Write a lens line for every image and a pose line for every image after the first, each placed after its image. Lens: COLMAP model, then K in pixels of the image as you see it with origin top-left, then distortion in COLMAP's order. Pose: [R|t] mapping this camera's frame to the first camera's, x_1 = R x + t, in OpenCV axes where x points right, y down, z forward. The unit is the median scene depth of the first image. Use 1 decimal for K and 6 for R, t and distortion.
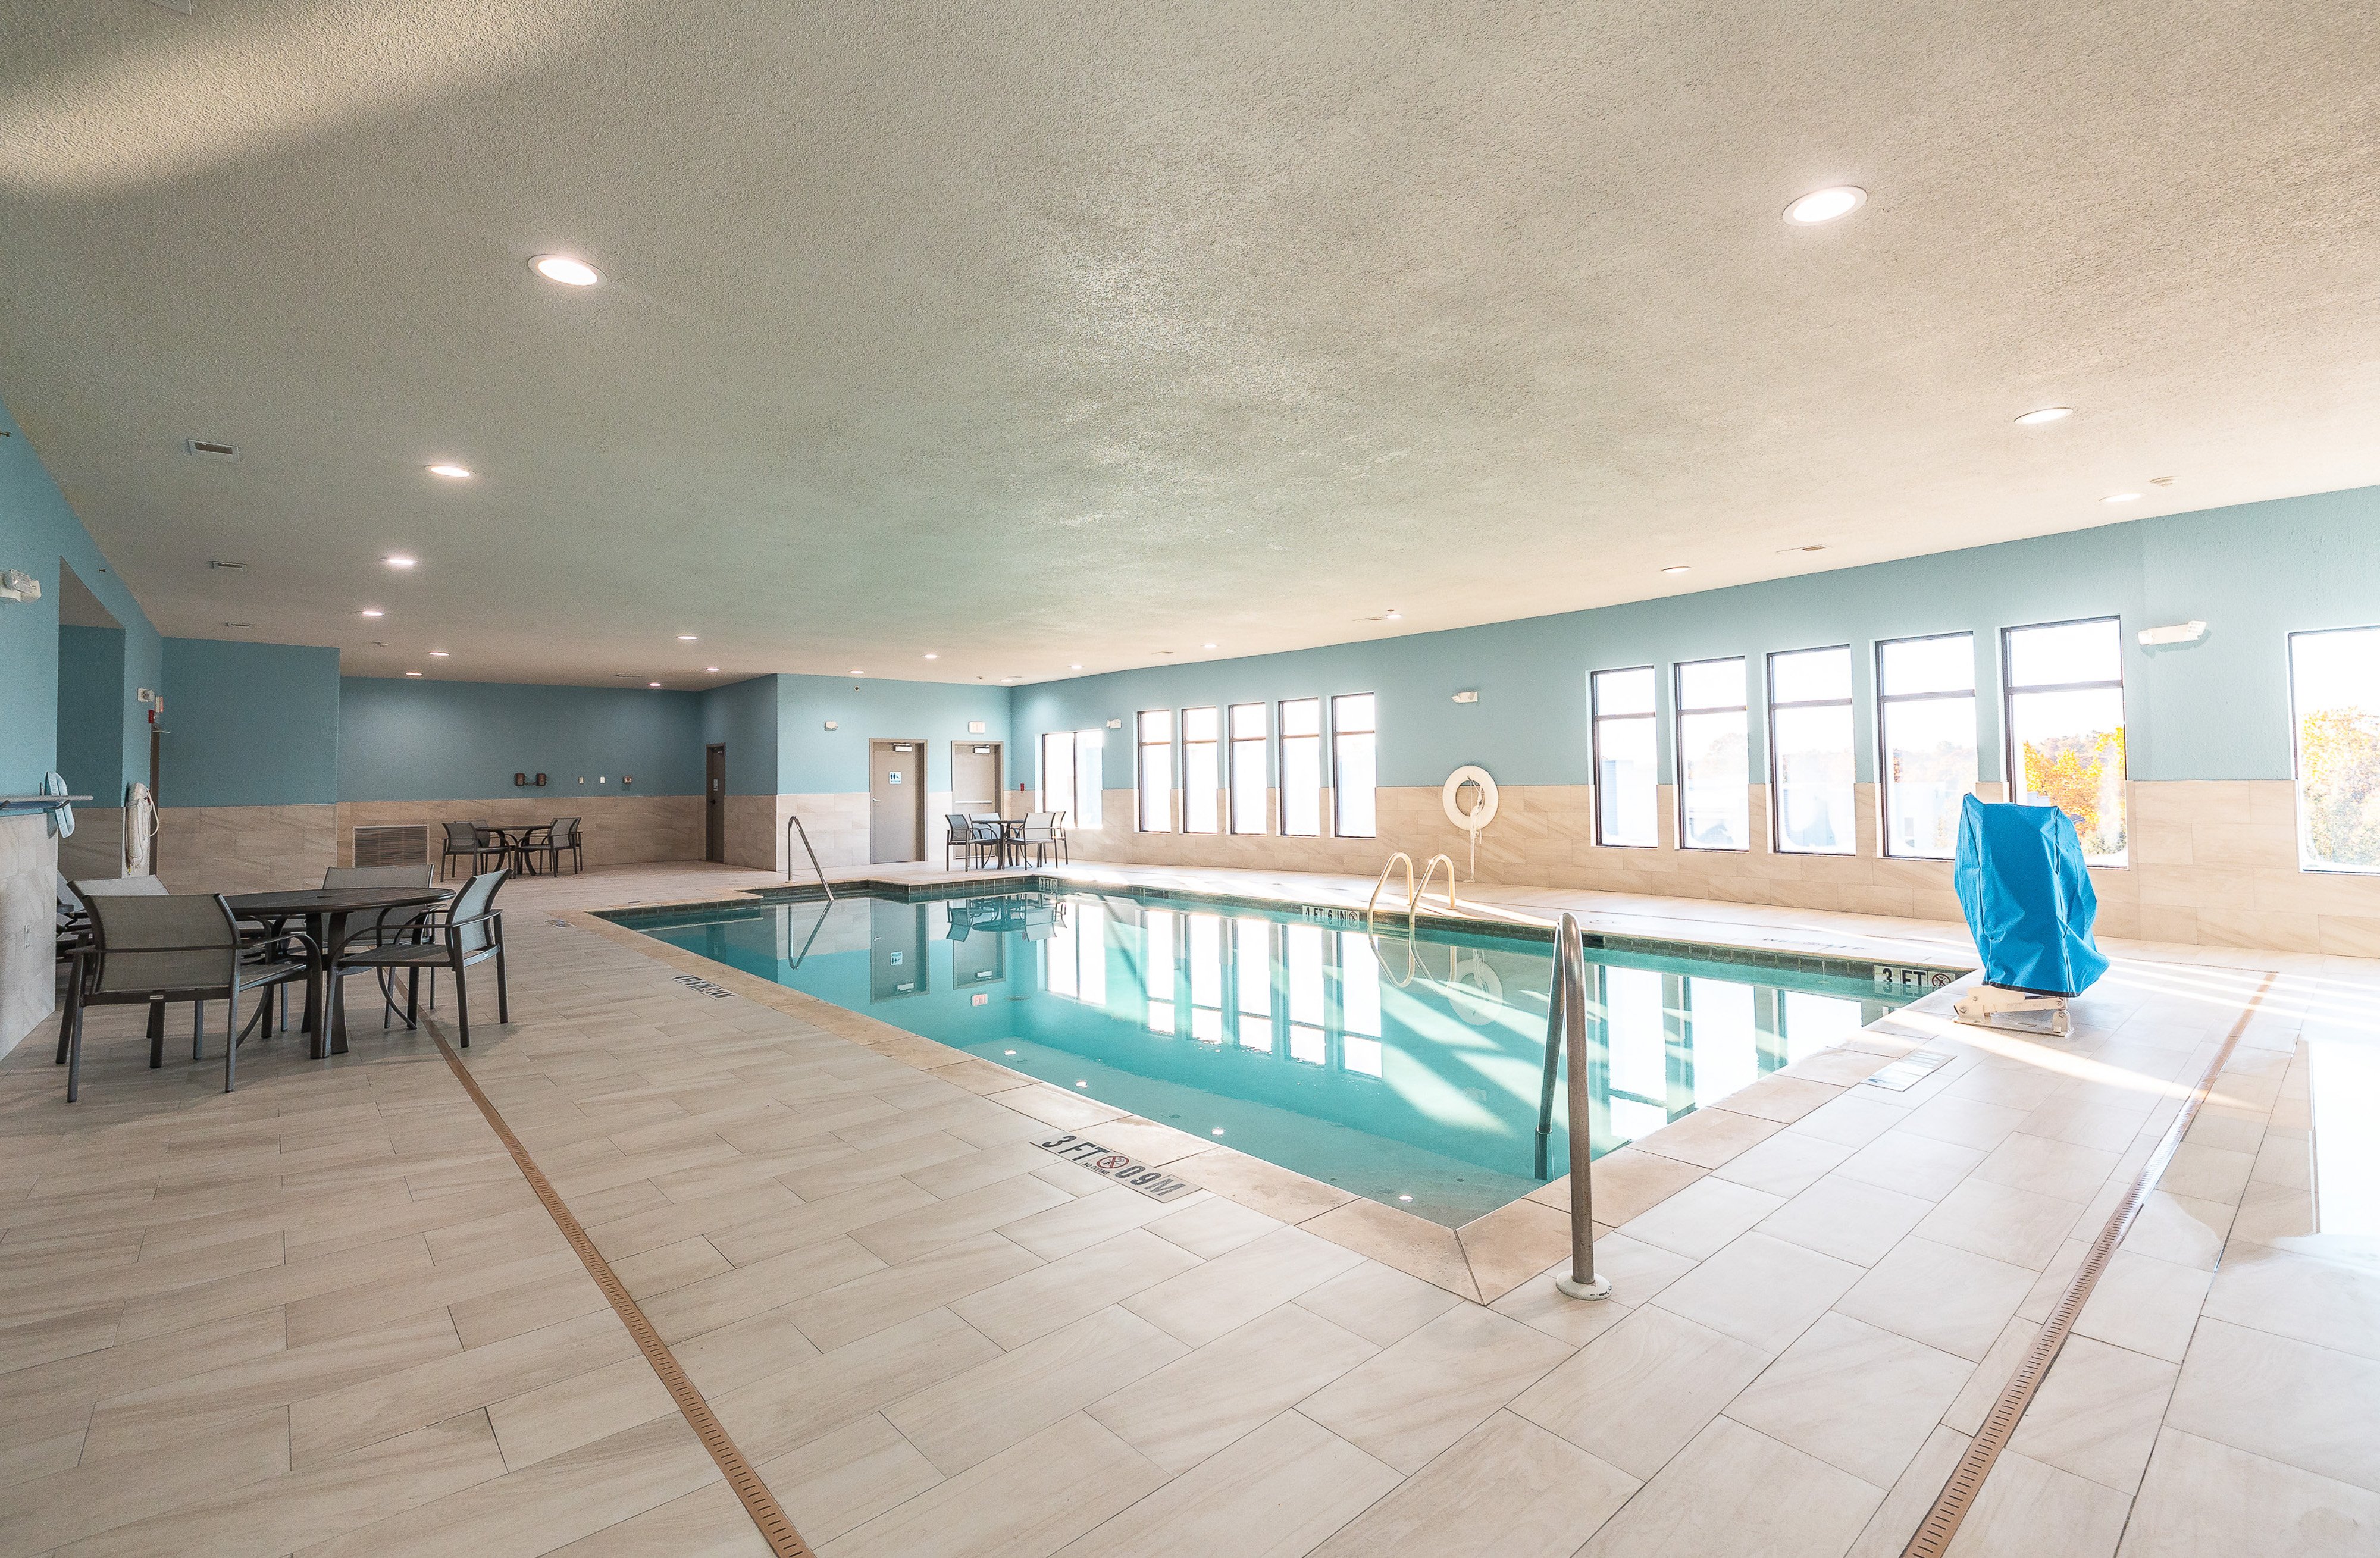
lens RADIAL K [[1053.9, 0, 1197.8], [0, 1053.9, 764.4], [0, 0, 1]] dist [0.004606, -0.000700]
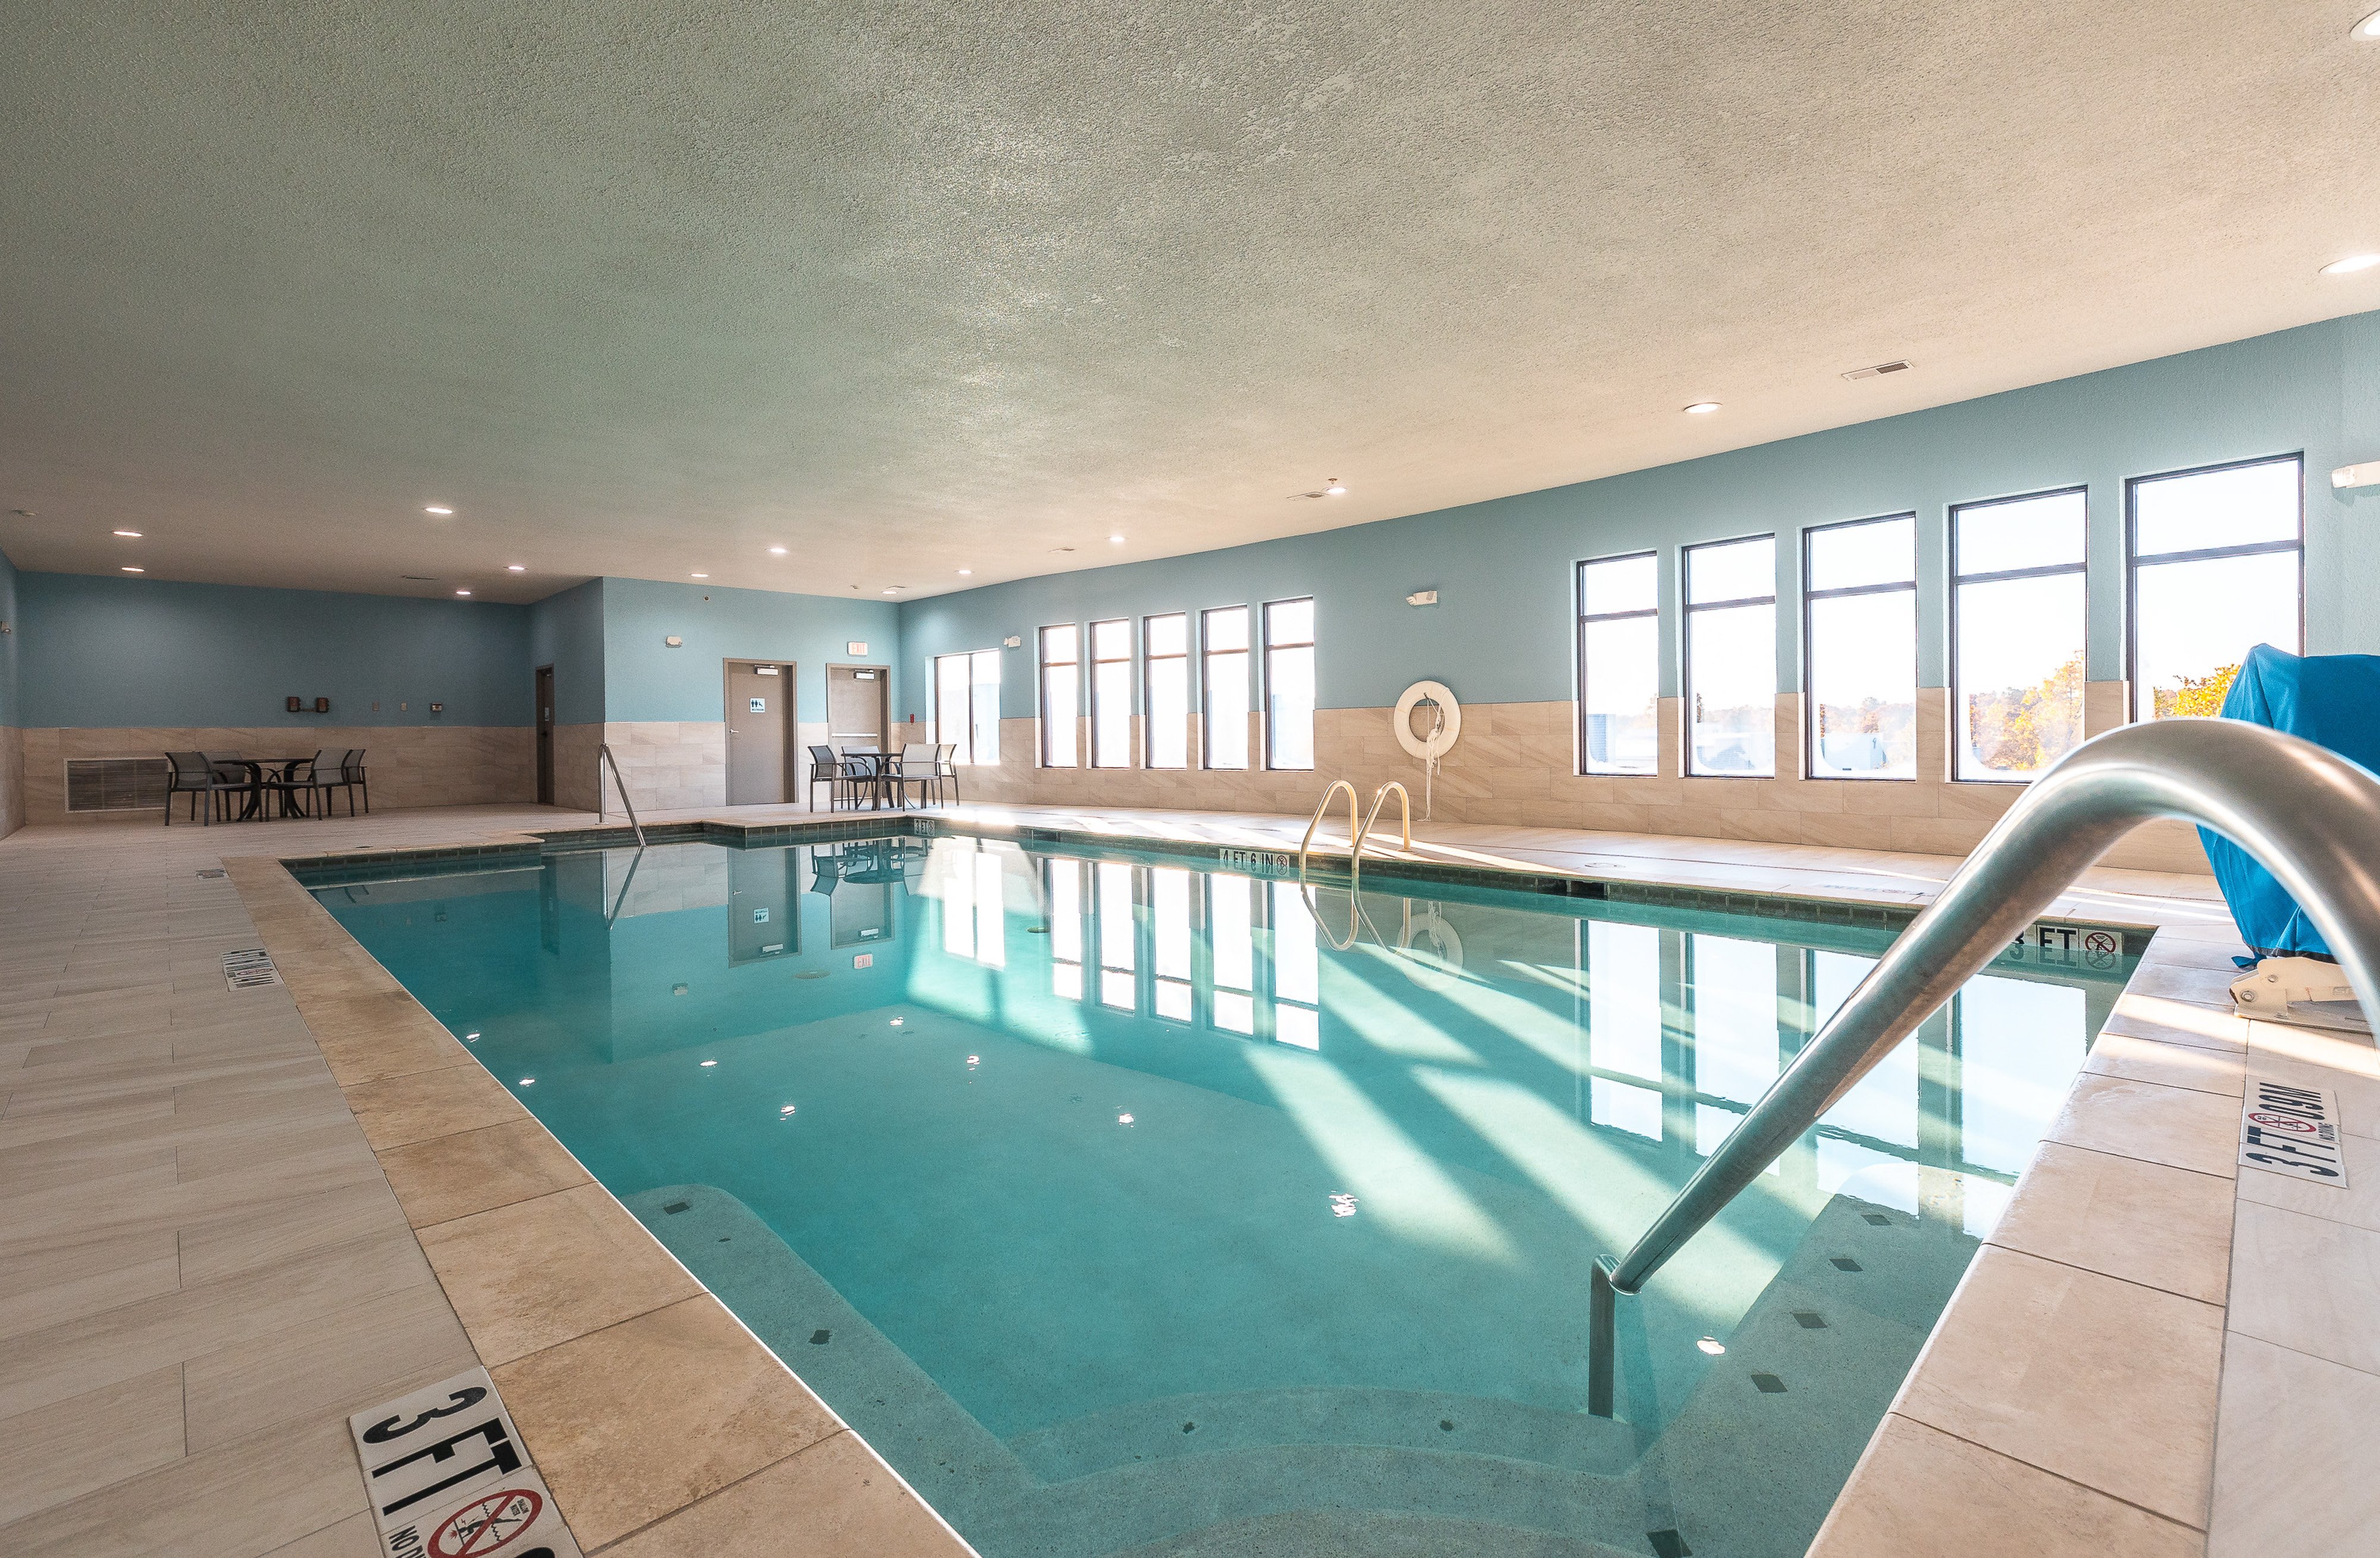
lens RADIAL K [[1053.9, 0, 1188.0], [0, 1053.9, 769.8], [0, 0, 1]] dist [0.004606, -0.000700]
pose [[0.999152, -0.000363, 0.041164, 0.034236], [-0.001664, 0.998787, 0.049203, 0.028595], [-0.041132, -0.049230, 0.997940, 0.166734]]
